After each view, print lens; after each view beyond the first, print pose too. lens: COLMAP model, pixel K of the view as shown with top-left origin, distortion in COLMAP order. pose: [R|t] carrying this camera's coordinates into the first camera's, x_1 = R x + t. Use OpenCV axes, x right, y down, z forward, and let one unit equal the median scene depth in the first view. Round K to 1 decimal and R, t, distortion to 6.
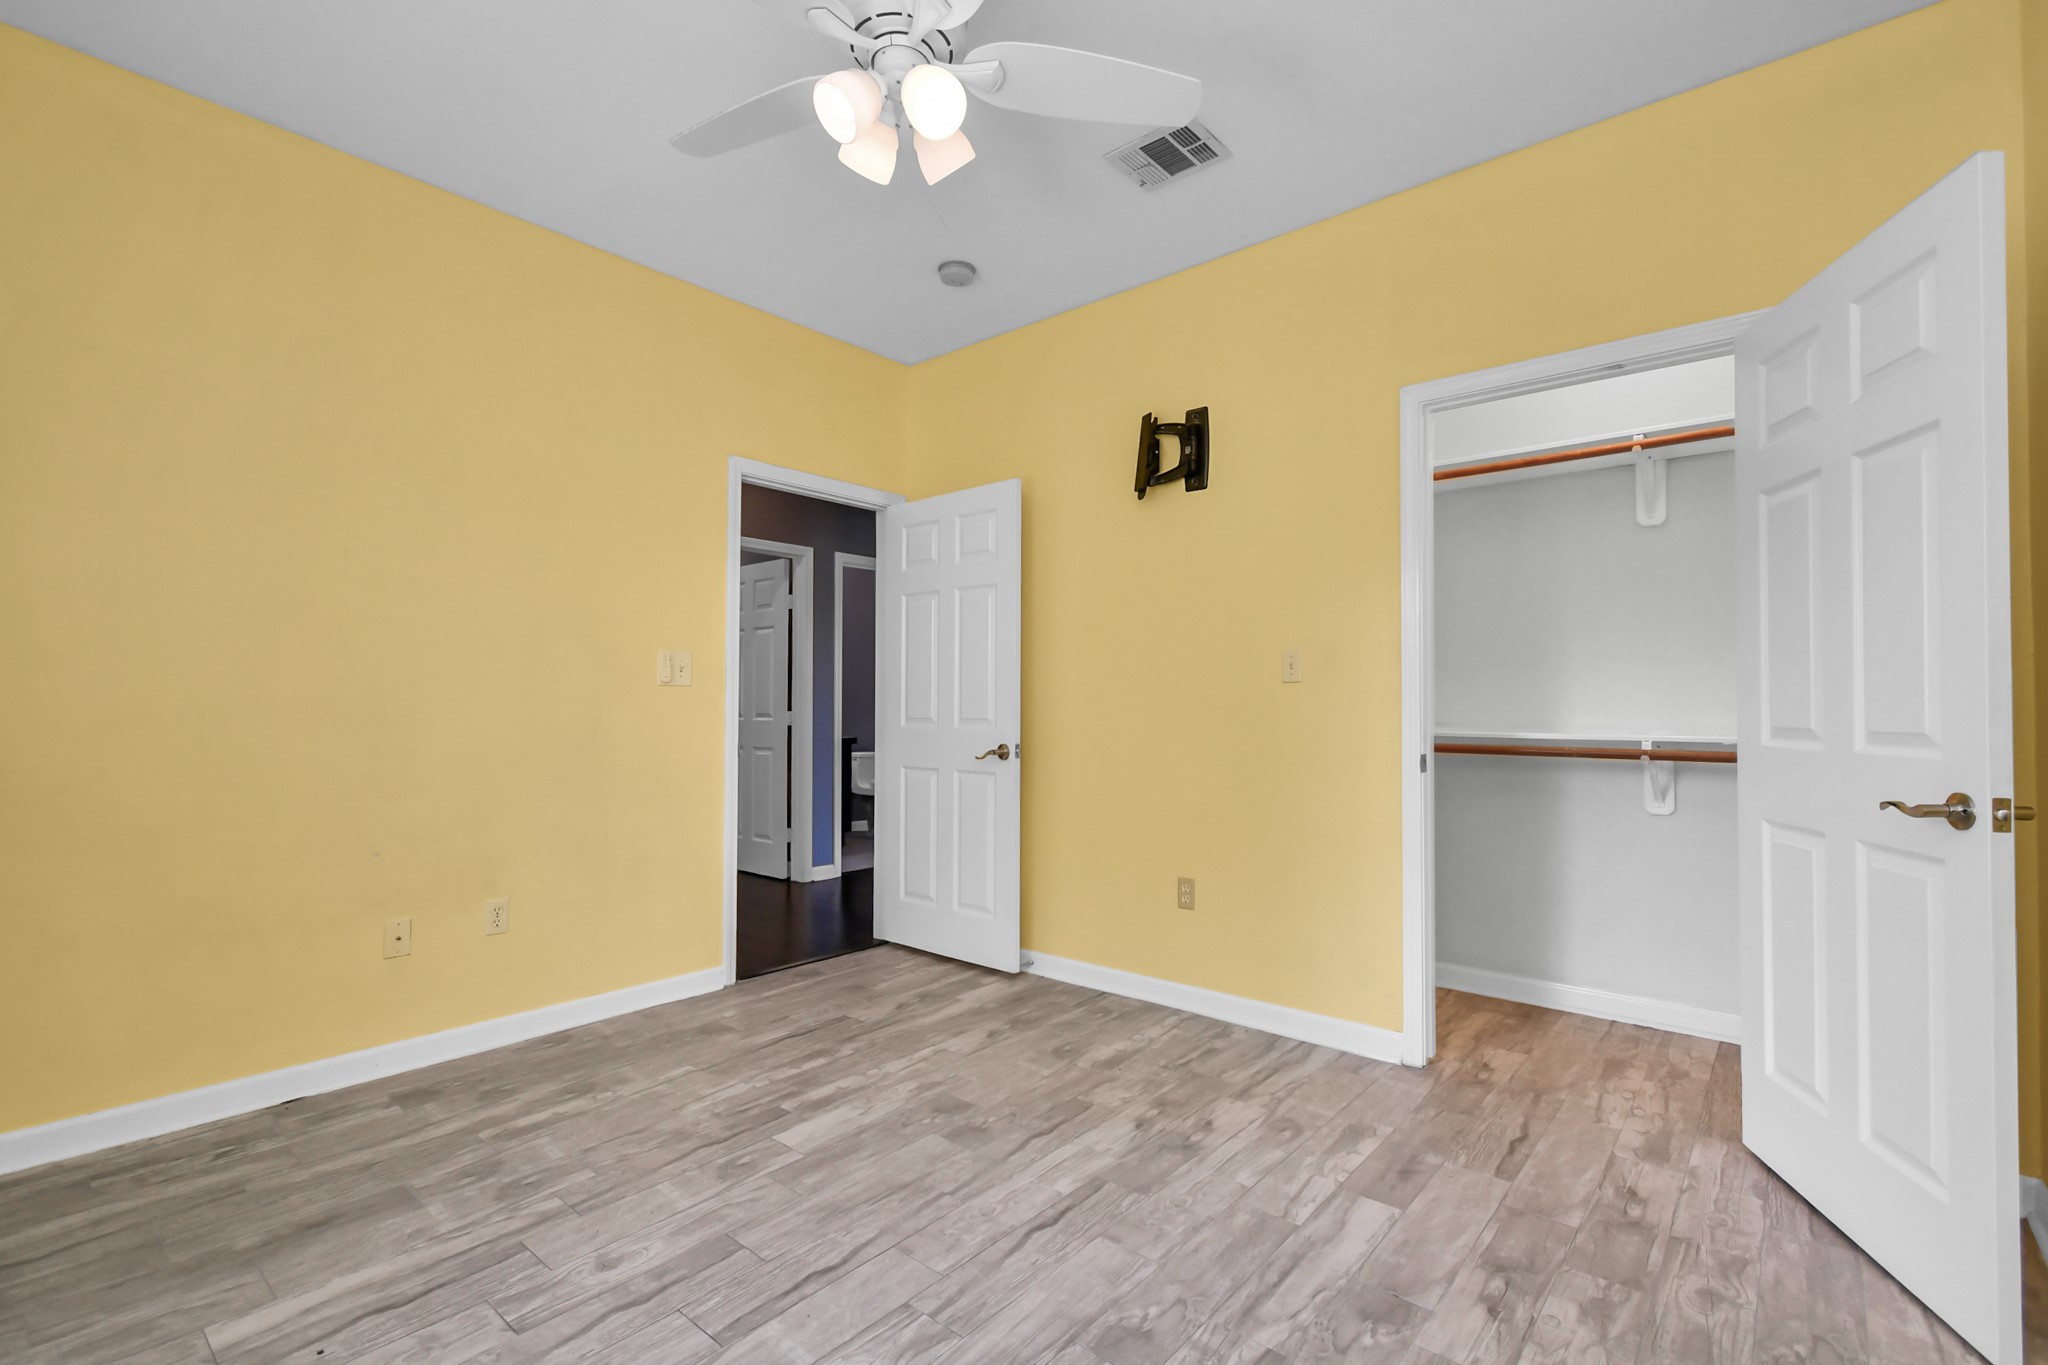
lens RADIAL K [[910.3, 0, 1025.1], [0, 910.3, 696.6], [0, 0, 1]] dist [-0.000829, -0.000240]
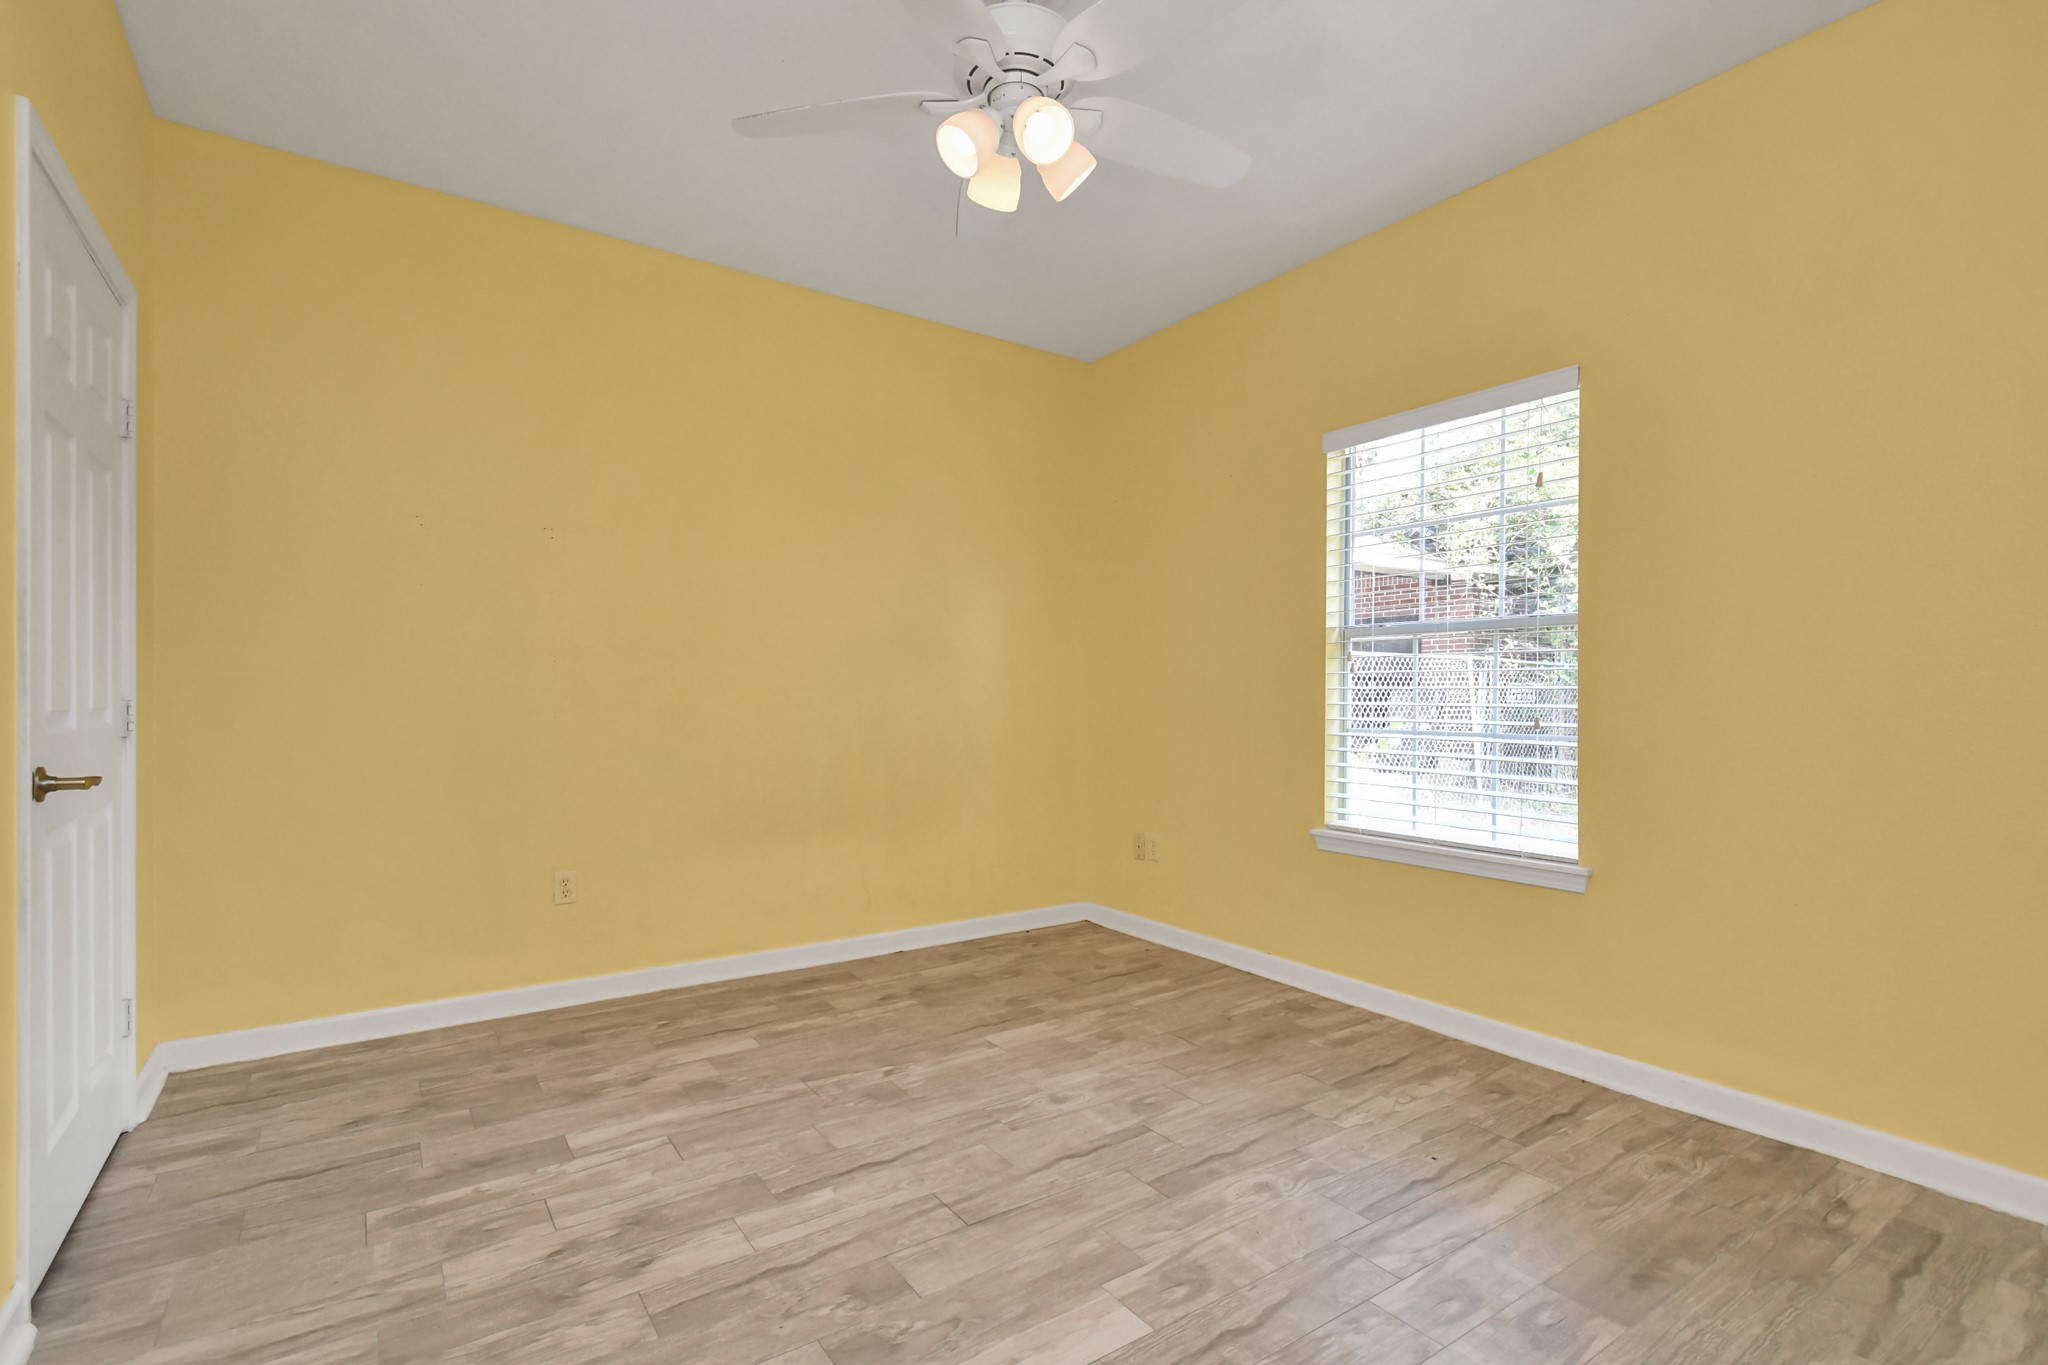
lens RADIAL K [[910.3, 0, 1025.1], [0, 910.3, 696.6], [0, 0, 1]] dist [-0.000829, -0.000240]
pose [[-0.964653, -0.008246, 0.263393, -0.413408], [-0.011689, 0.999865, -0.011507, 0.036705], [-0.263262, -0.014179, -0.964620, 1.924890]]
